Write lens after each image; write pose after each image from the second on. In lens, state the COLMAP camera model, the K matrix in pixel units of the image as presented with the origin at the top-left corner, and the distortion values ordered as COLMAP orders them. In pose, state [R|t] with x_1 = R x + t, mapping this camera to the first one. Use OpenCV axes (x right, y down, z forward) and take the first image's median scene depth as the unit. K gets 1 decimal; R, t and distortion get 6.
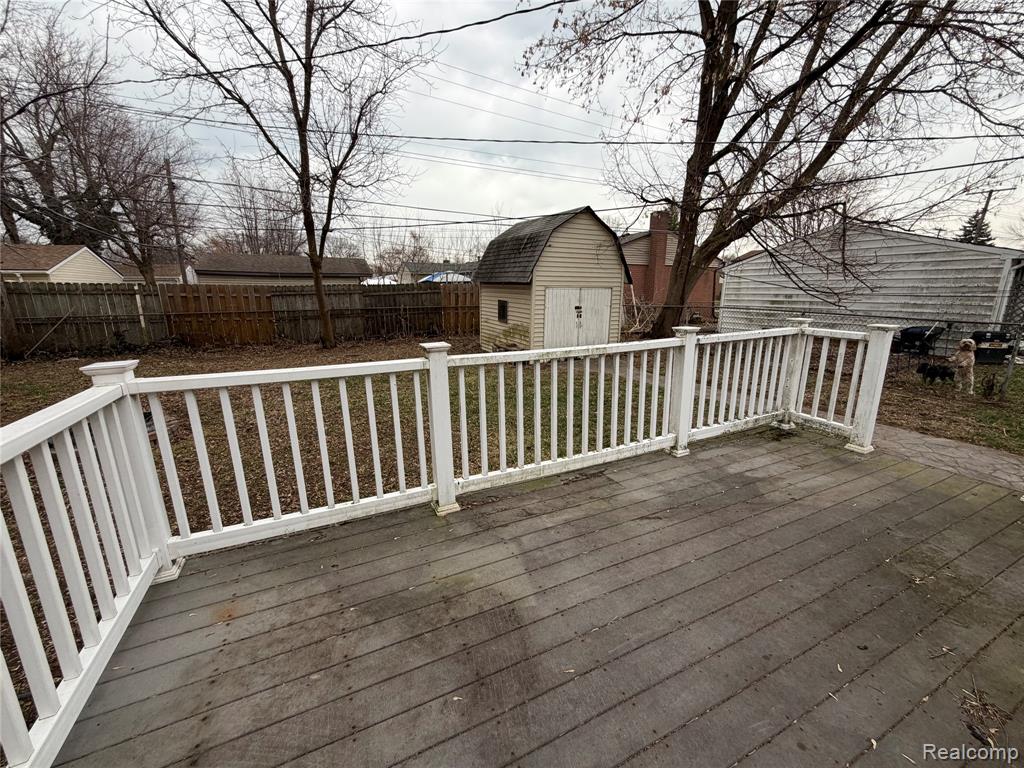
lens RADIAL K [[410.7, 0, 512.0], [0, 410.7, 384.0], [0, 0, 1]] dist [0.000203, 0.000393]
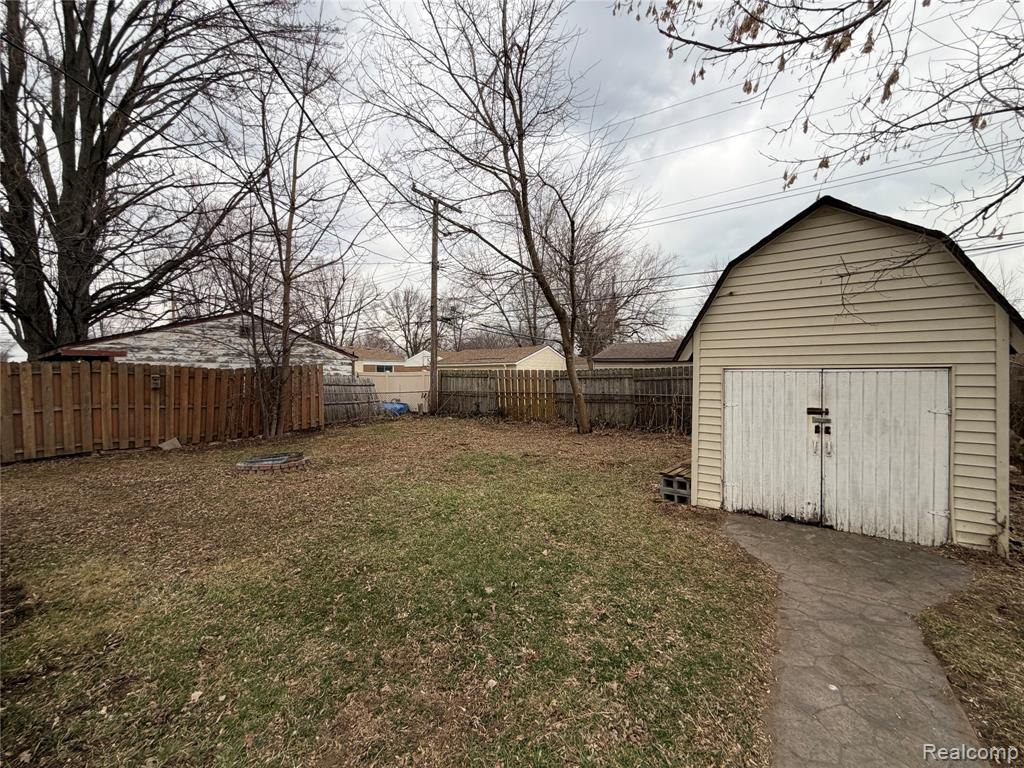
lens RADIAL K [[410.7, 0, 512.0], [0, 410.7, 384.0], [0, 0, 1]] dist [0.000203, 0.000393]
pose [[0.447366, 0.020240, -0.894122, 0.333578], [-0.199468, 0.976820, -0.077690, -0.090929], [0.871823, 0.213104, 0.441034, 0.401674]]
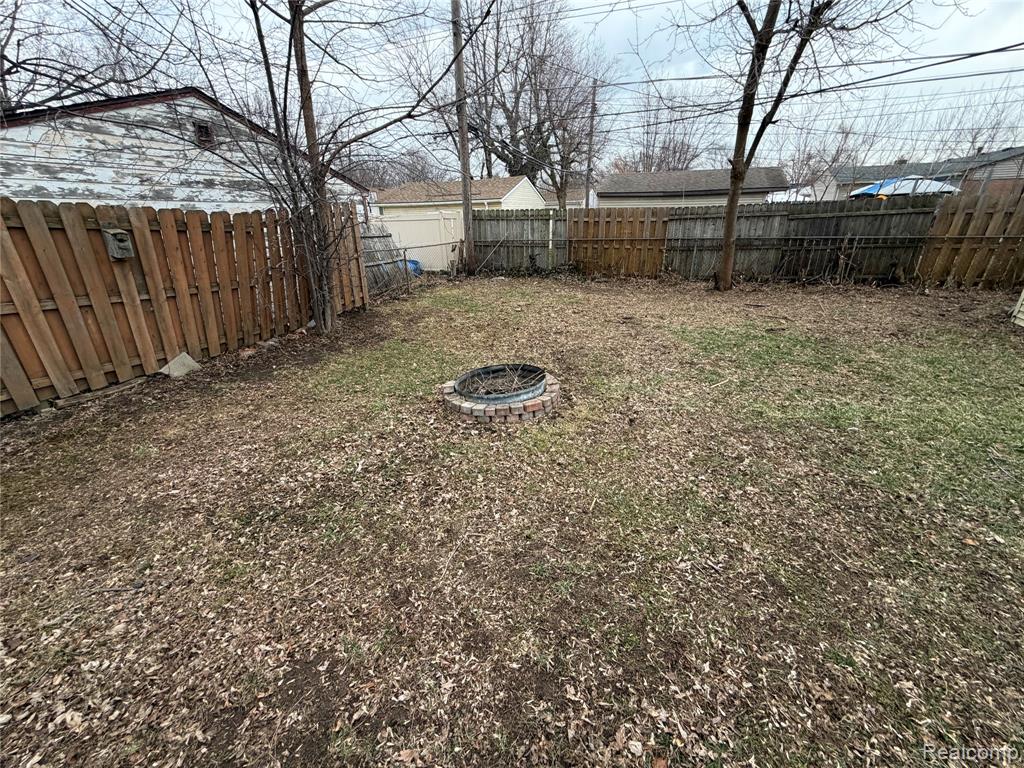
lens RADIAL K [[410.7, 0, 512.0], [0, 410.7, 384.0], [0, 0, 1]] dist [0.000203, 0.000393]
pose [[0.682385, 0.267278, -0.680377, -0.134417], [-0.144289, 0.961695, 0.233075, -0.038586], [0.716611, -0.060876, 0.694812, 0.152151]]
